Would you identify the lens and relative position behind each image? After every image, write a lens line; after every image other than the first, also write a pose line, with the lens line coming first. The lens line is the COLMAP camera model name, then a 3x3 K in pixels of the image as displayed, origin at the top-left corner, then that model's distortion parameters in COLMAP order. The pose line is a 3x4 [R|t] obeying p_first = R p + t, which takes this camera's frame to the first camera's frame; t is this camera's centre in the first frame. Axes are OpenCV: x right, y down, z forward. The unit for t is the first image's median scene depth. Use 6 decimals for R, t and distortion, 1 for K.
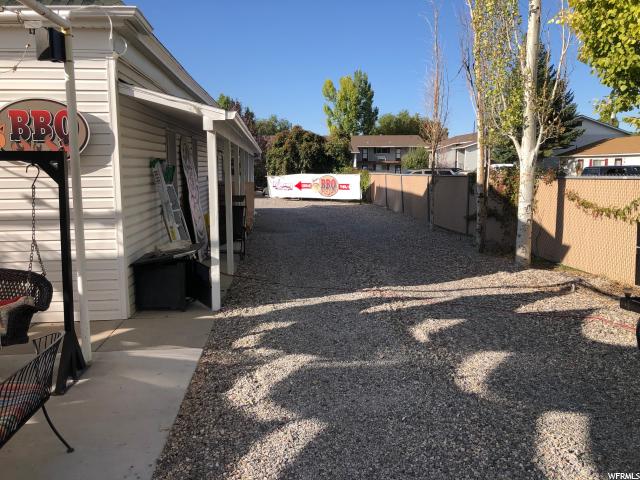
lens RADIAL K [[528.8, 0, 320.2], [0, 528.8, 238.4], [0, 0, 1]] dist [0.004849, 0.001711]
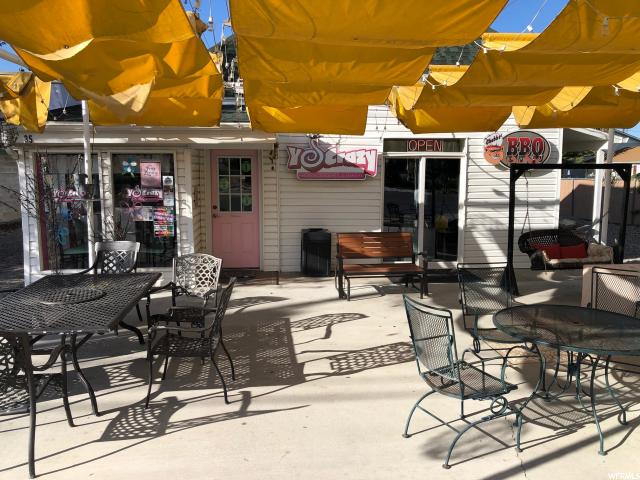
lens RADIAL K [[528.8, 0, 319.3], [0, 528.8, 240.2], [0, 0, 1]] dist [0.004849, 0.001711]
pose [[0.999884, -0.000279, 0.015240, -1.097818], [0.000396, 0.999971, -0.007653, 0.084726], [-0.015238, 0.007658, 0.999855, -0.596122]]
